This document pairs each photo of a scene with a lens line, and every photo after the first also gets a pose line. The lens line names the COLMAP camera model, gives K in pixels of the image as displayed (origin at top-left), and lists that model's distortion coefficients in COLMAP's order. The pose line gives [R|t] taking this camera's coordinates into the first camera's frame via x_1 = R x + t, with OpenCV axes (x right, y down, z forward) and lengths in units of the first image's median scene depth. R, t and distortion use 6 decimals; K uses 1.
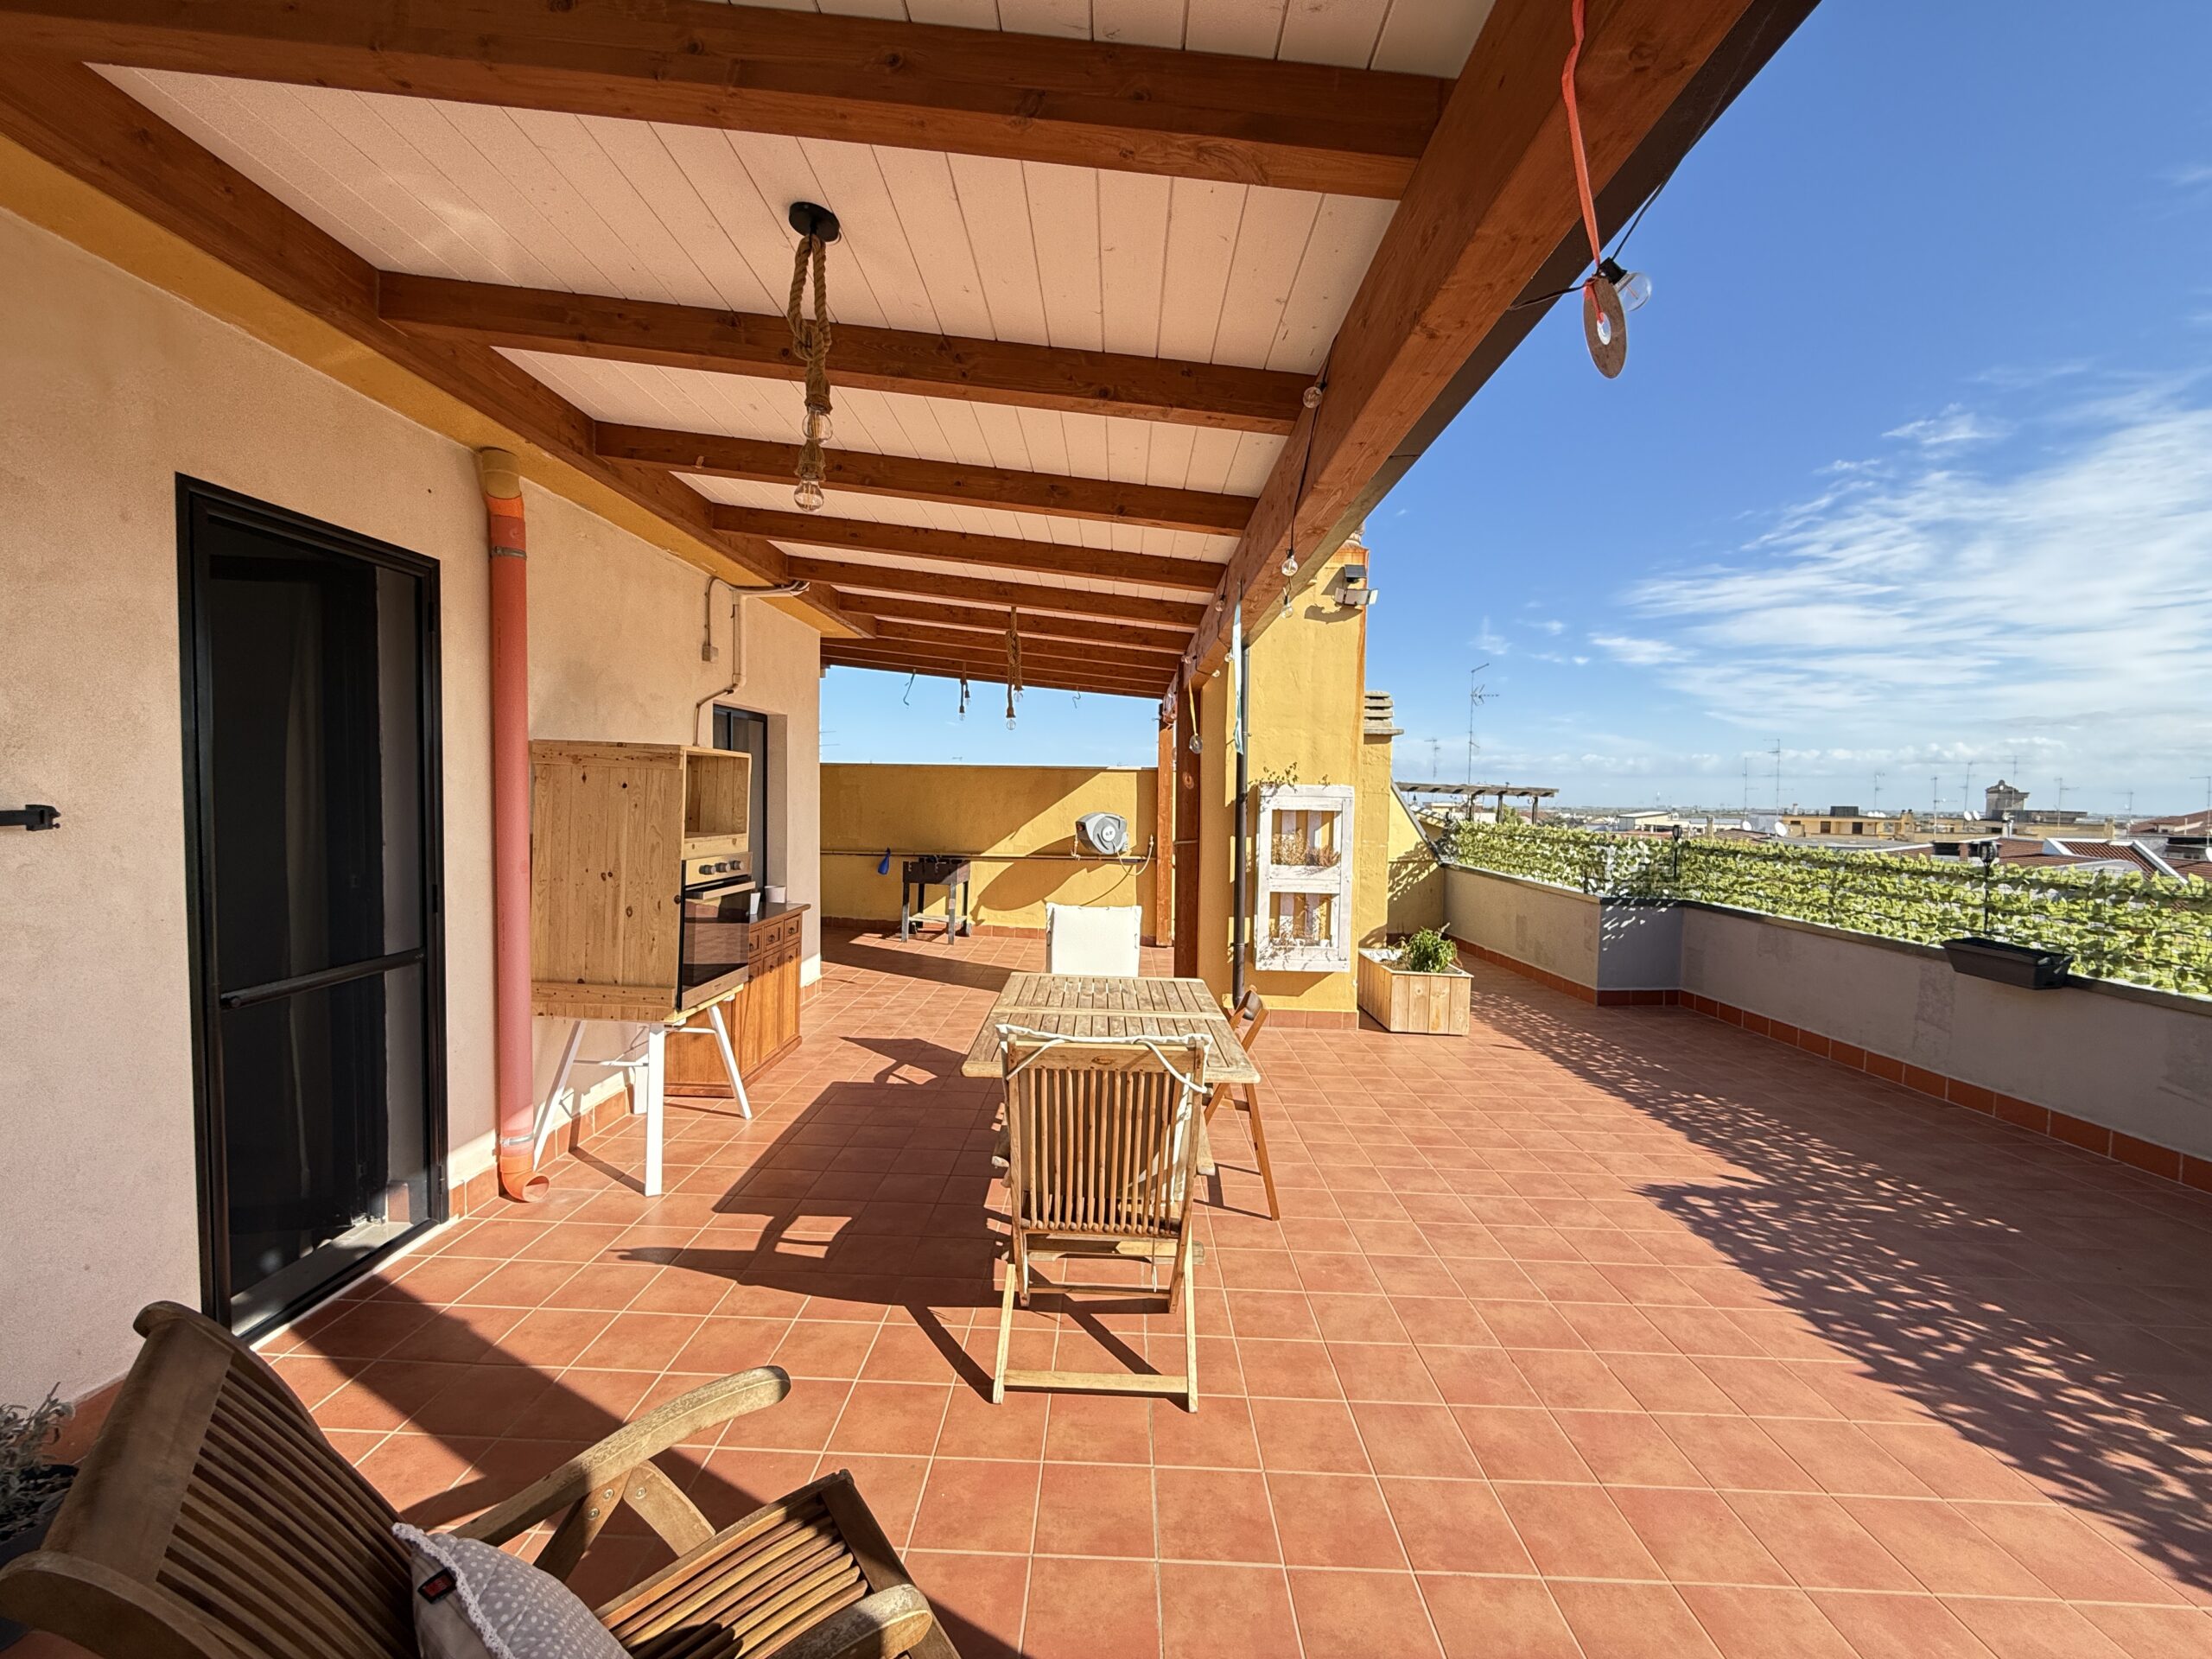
lens RADIAL K [[882.6, 0, 1097.4], [0, 882.6, 829.1], [0, 0, 1]] dist [-0.000377, -0.000111]
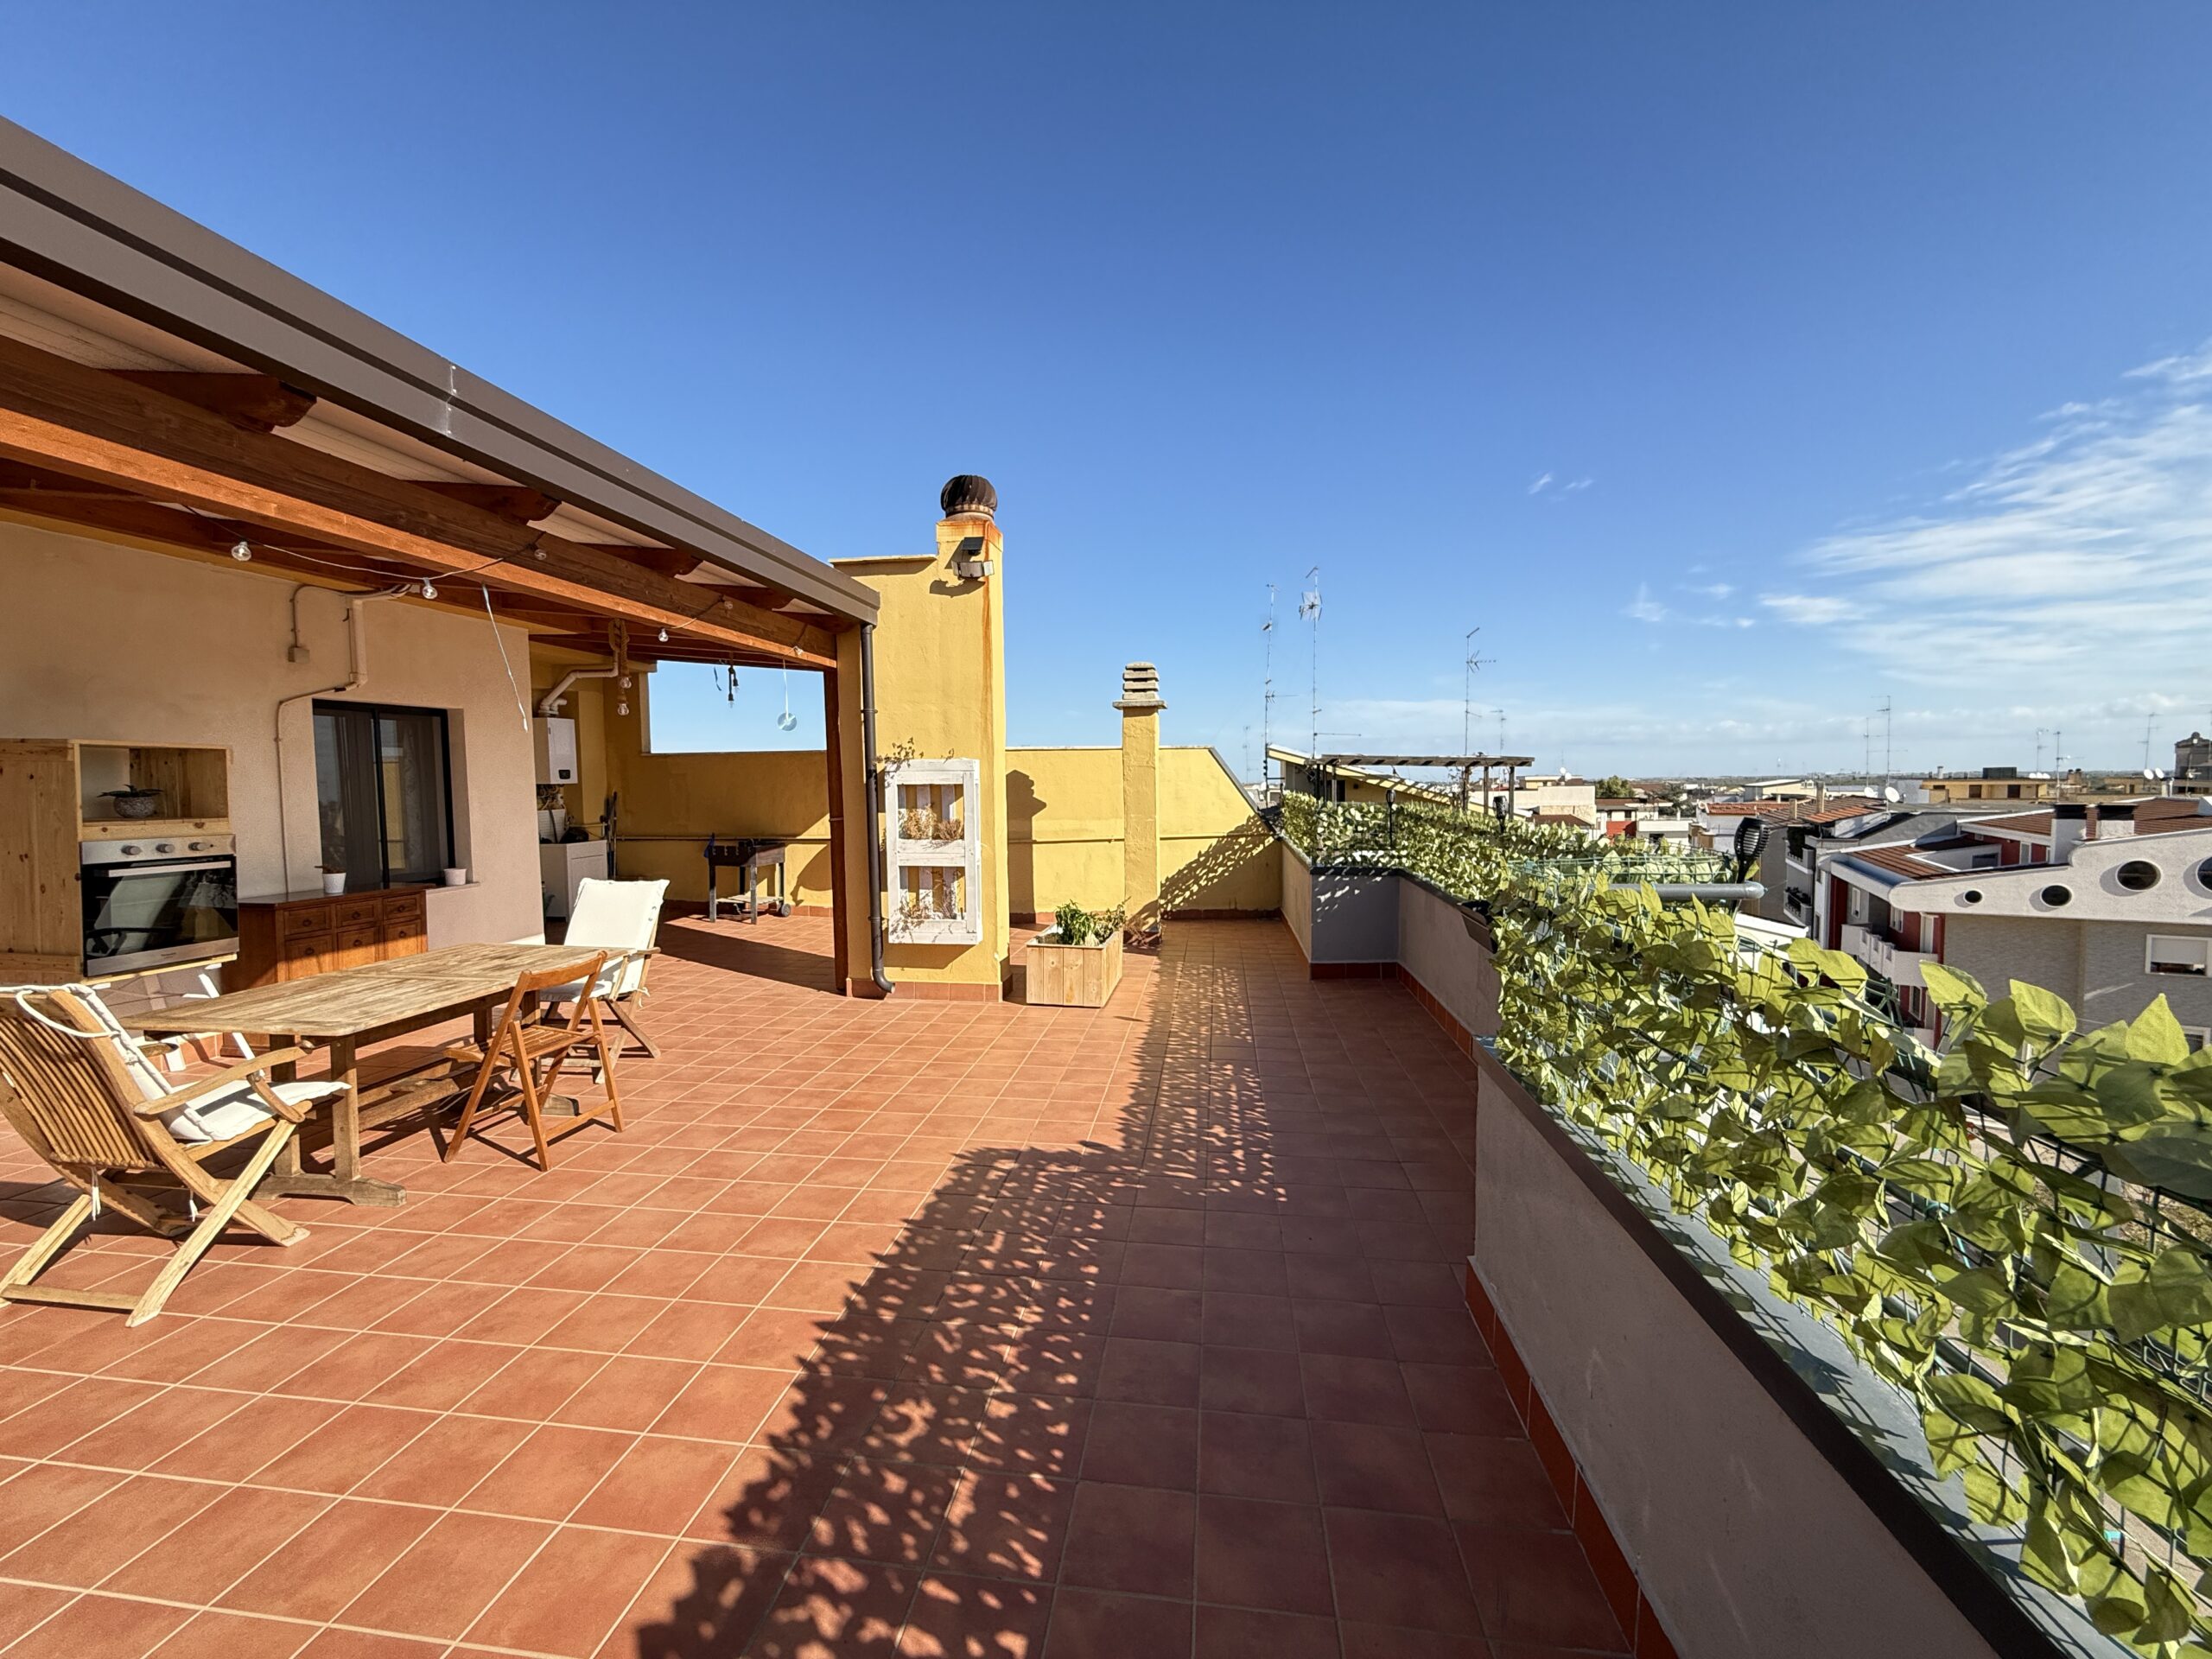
lens RADIAL K [[886.1, 0, 1106.0], [0, 886.1, 829.5], [0, 0, 1]] dist [-0.001222, -0.000401]
pose [[0.993677, -0.021825, -0.110133, 0.540294], [0.023707, 0.999594, 0.015814, 0.018547], [0.109743, -0.018325, 0.993791, 0.015952]]
